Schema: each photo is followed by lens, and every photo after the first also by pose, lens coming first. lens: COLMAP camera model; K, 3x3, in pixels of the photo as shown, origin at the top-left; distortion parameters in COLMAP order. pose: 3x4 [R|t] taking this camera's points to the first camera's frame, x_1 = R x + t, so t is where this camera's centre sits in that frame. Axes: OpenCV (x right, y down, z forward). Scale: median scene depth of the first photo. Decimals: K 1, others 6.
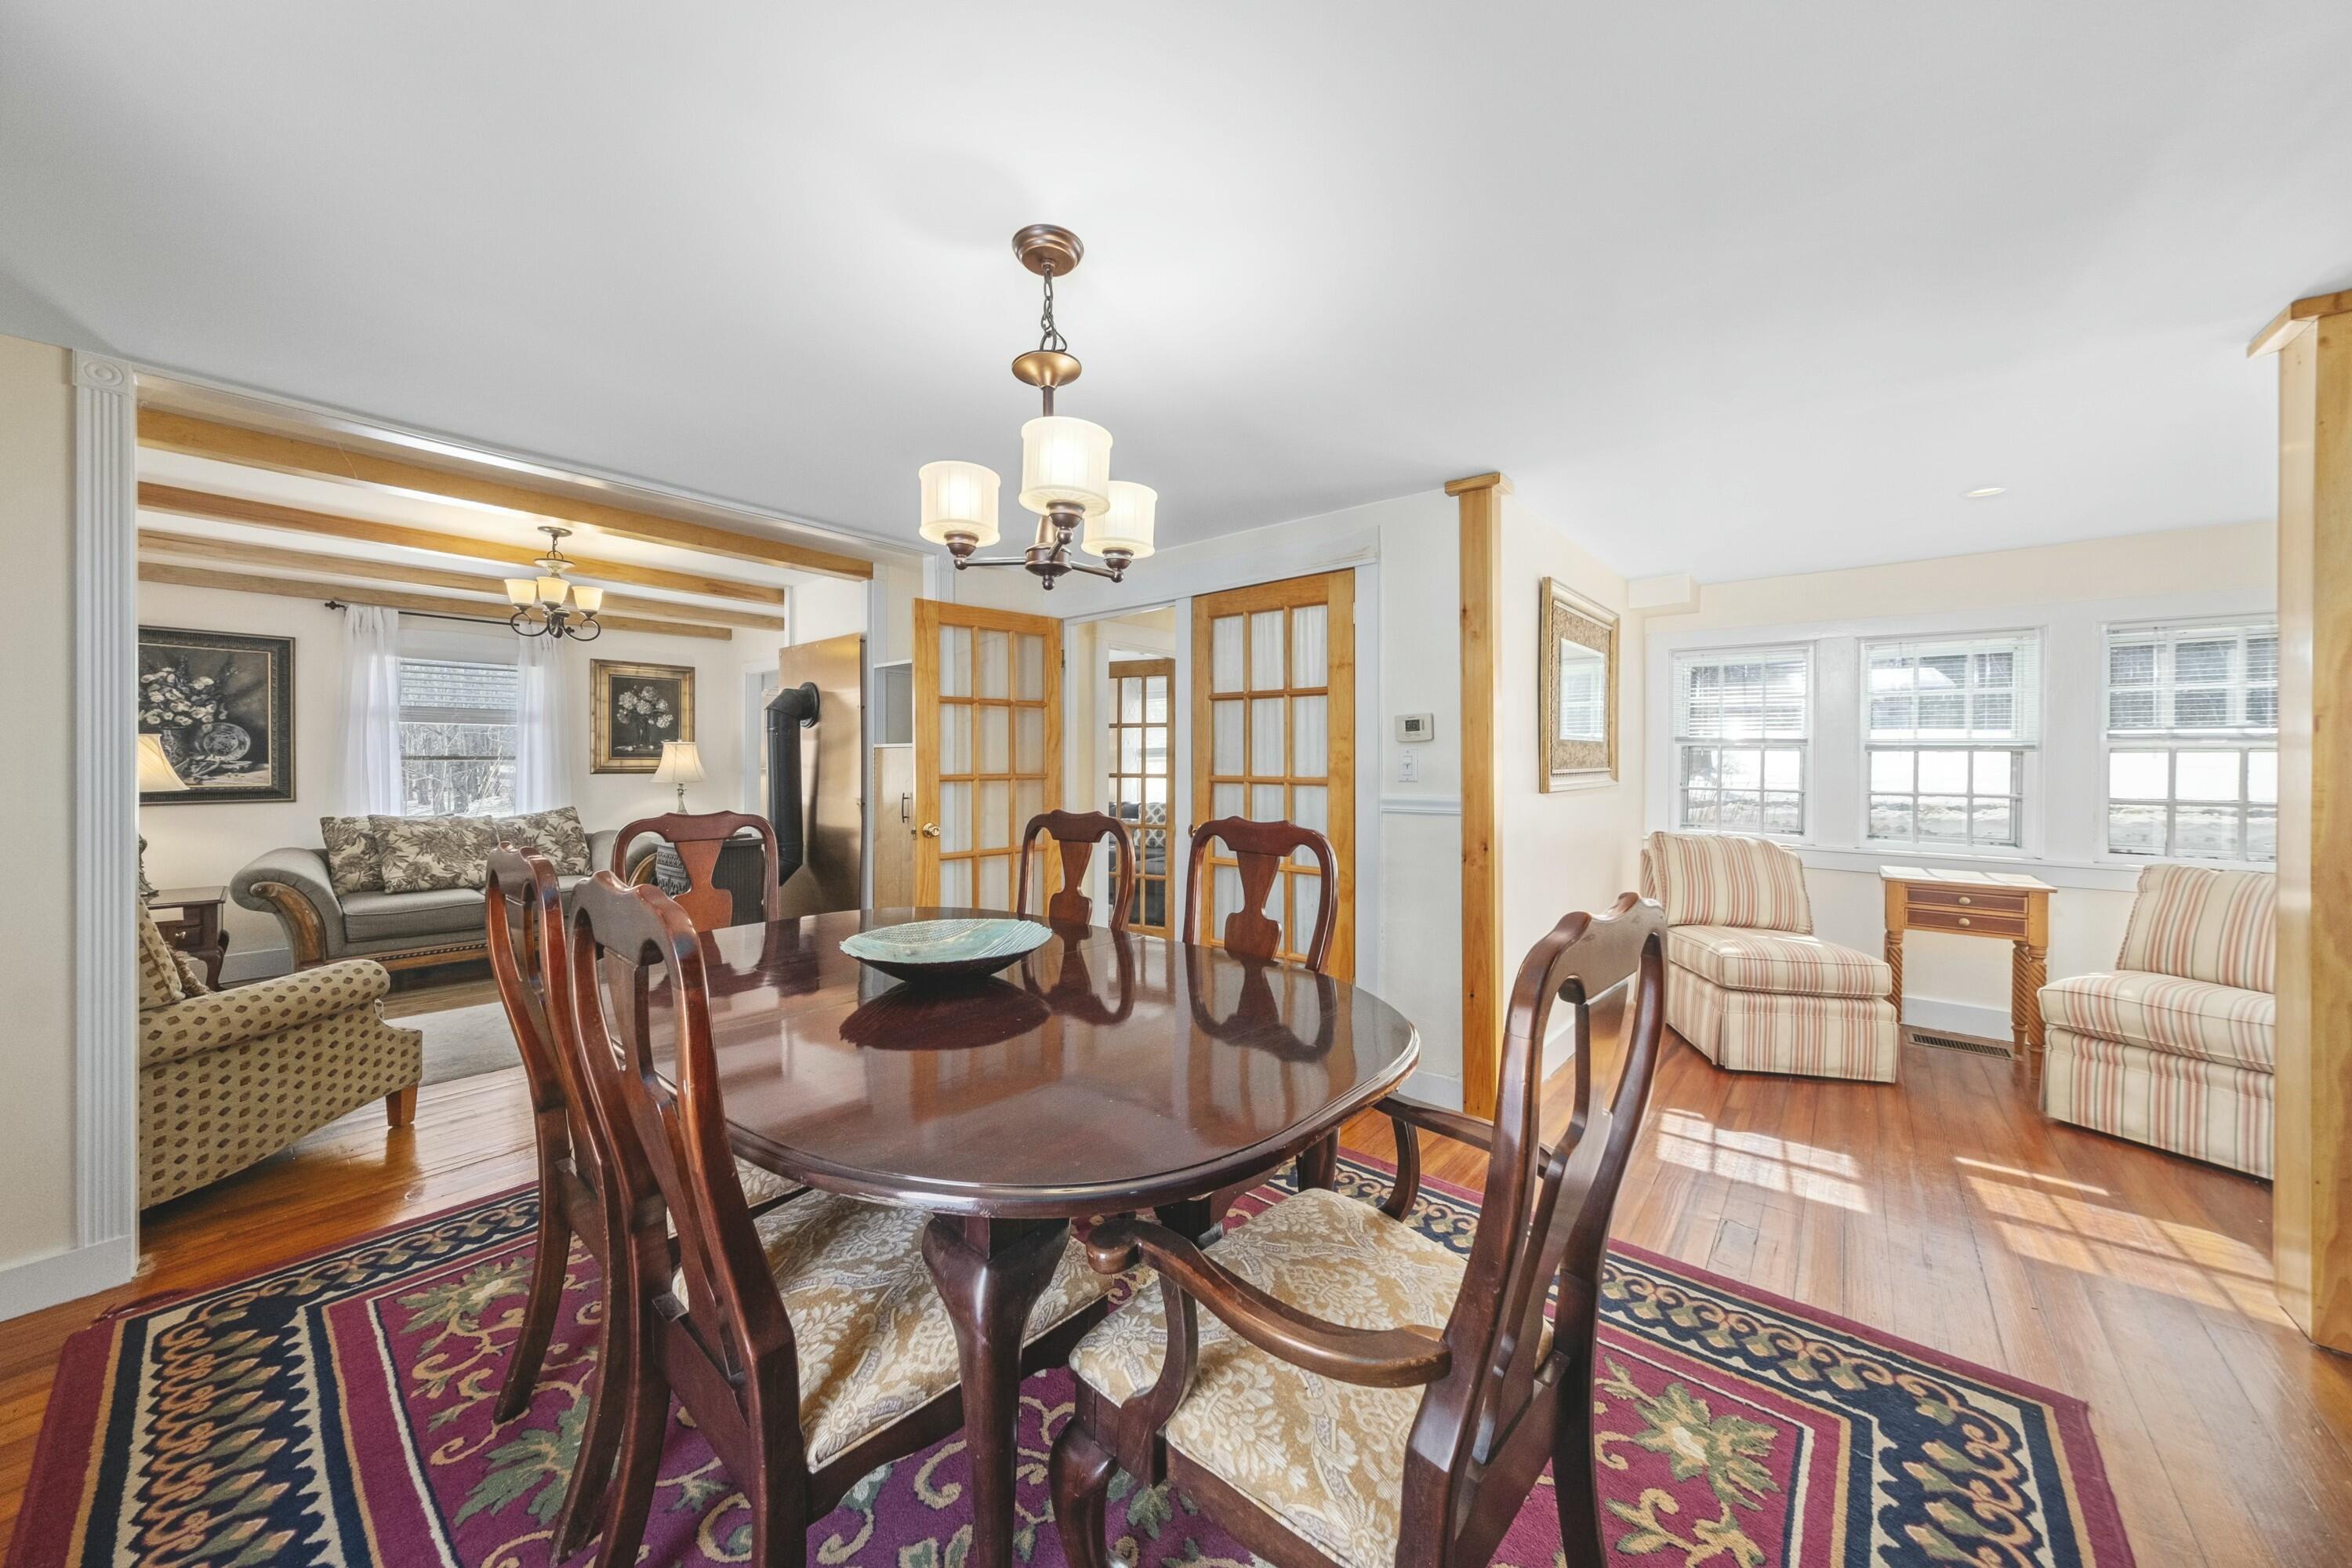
lens RADIAL K [[813.5, 0, 1167.4], [0, 813.5, 774.3], [0, 0, 1]] dist [-0.001715, -0.000249]
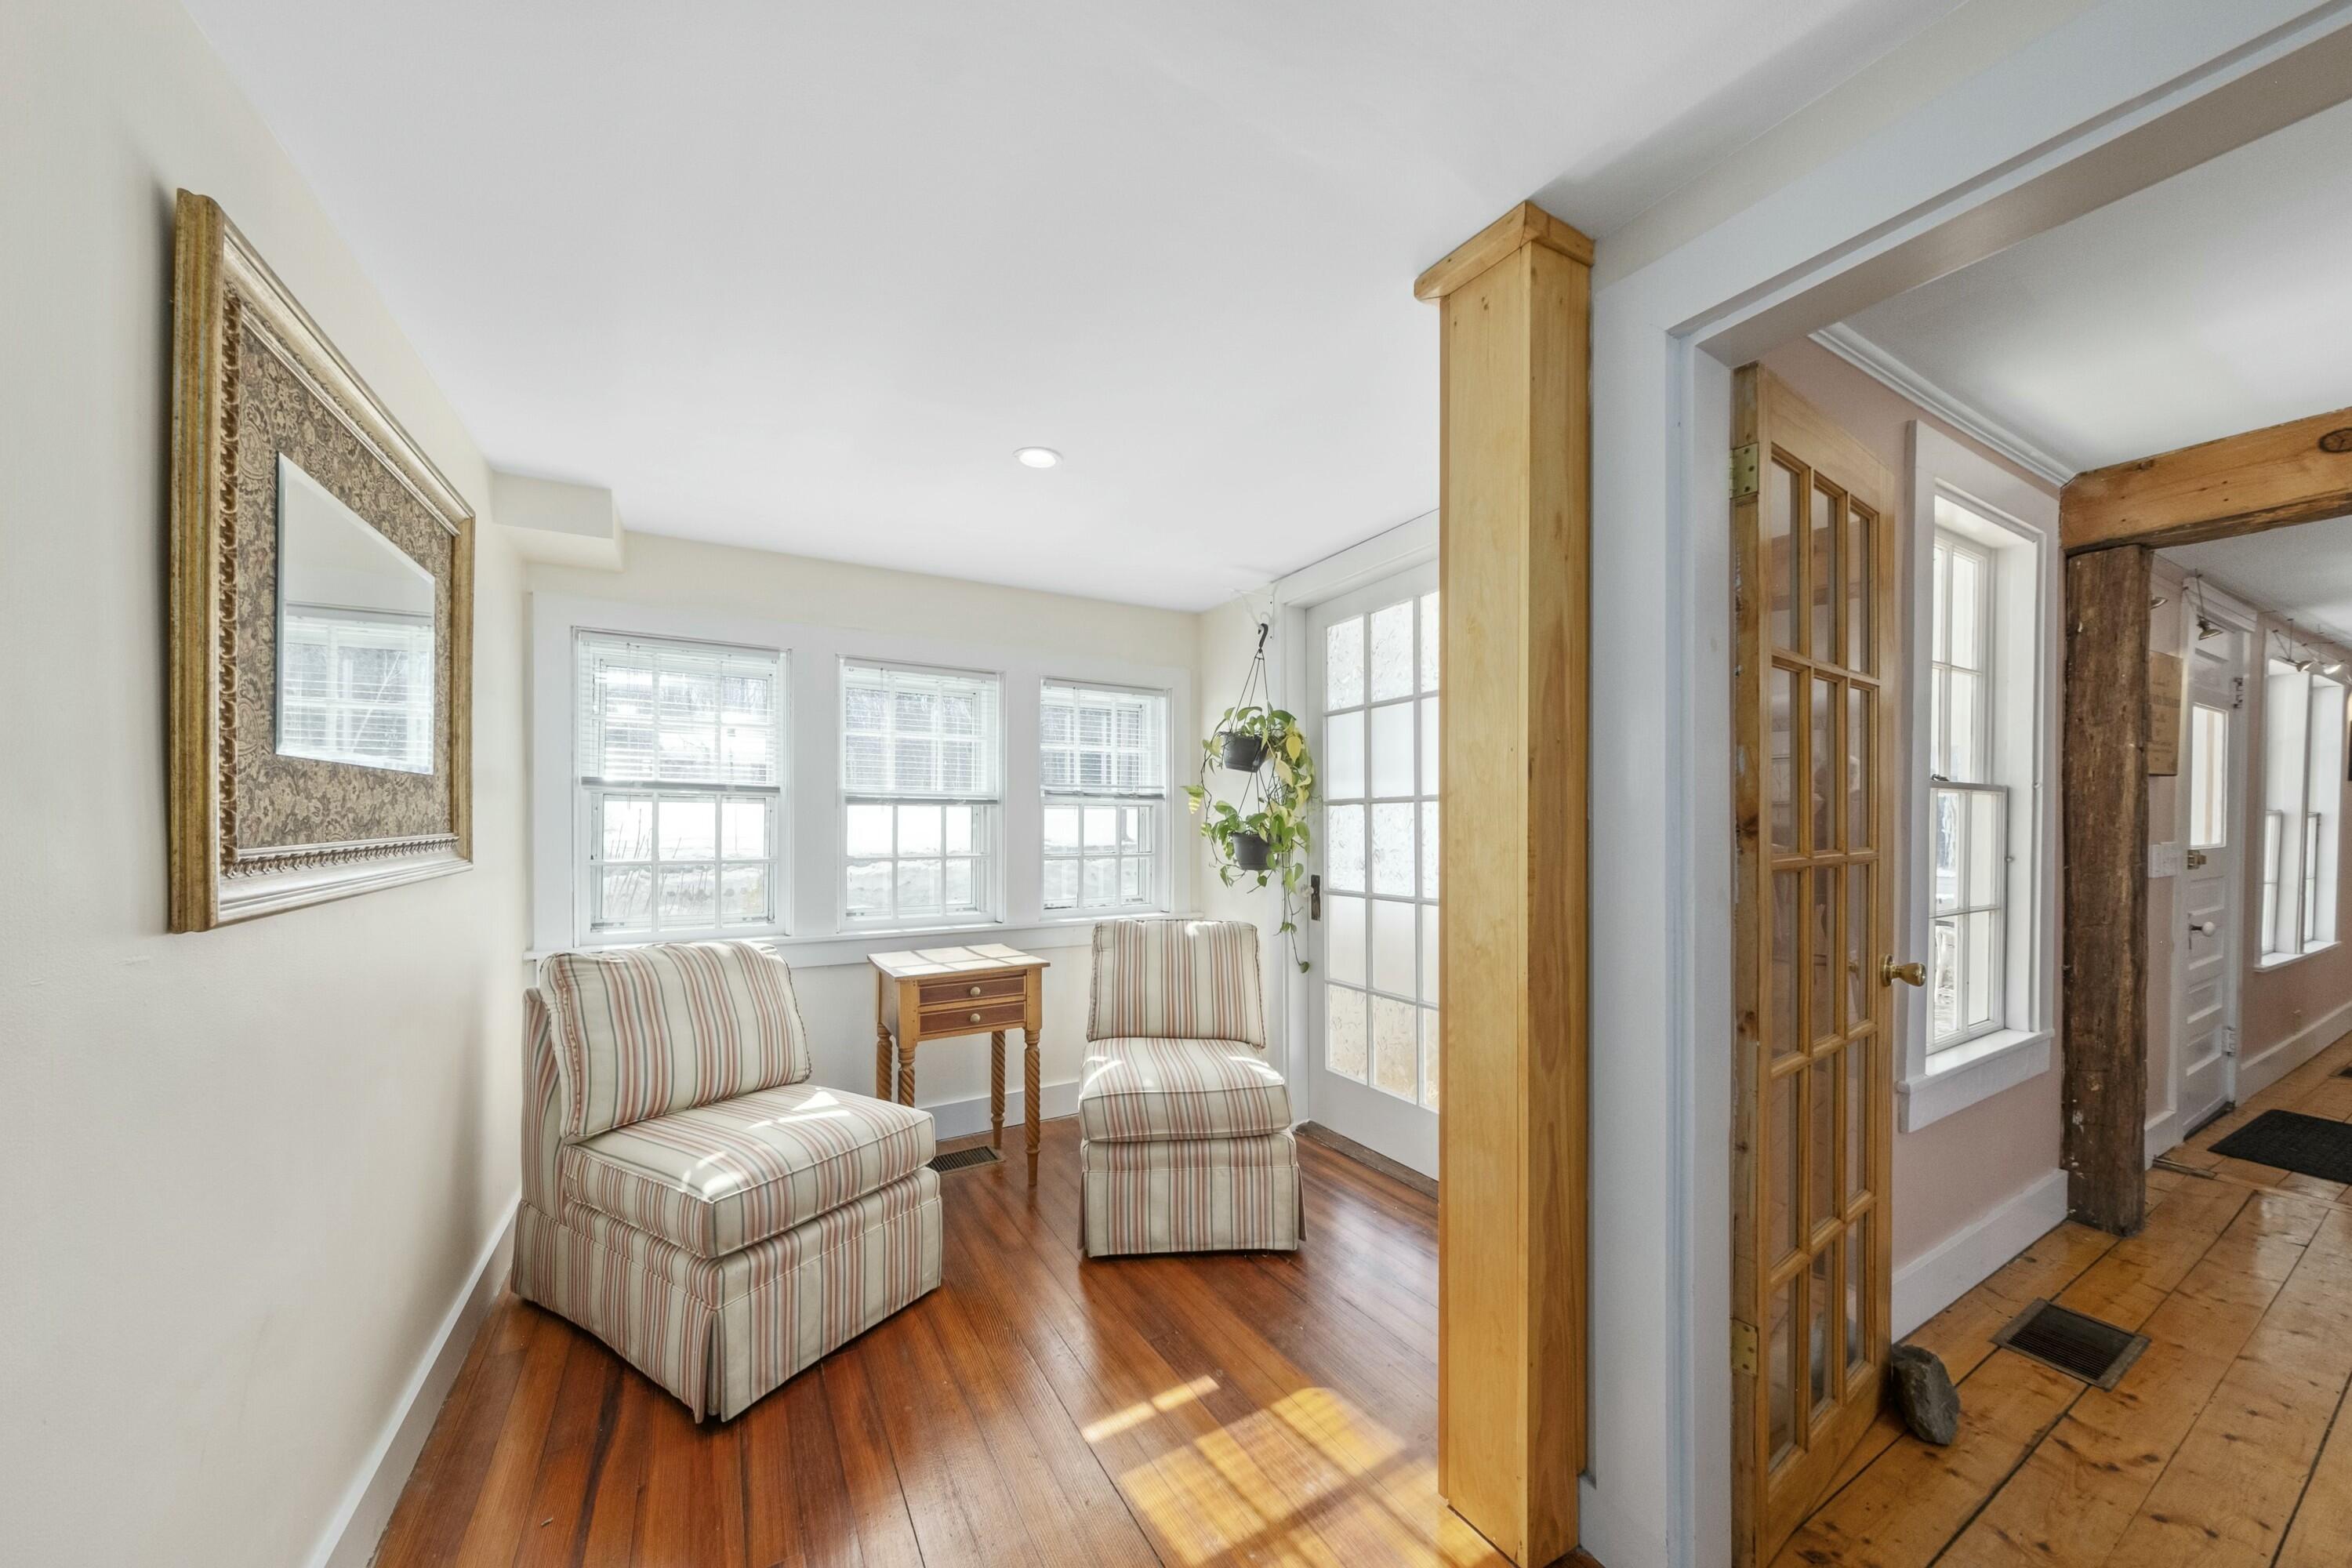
lens RADIAL K [[810.8, 0, 1181.6], [0, 810.8, 813.4], [0, 0, 1]] dist [-0.001469, -0.000138]
pose [[0.333046, 0.002582, 0.942907, 0.284377], [0.012769, 0.999892, -0.007249, -0.011991], [-0.942824, 0.014454, 0.332977, 0.520410]]
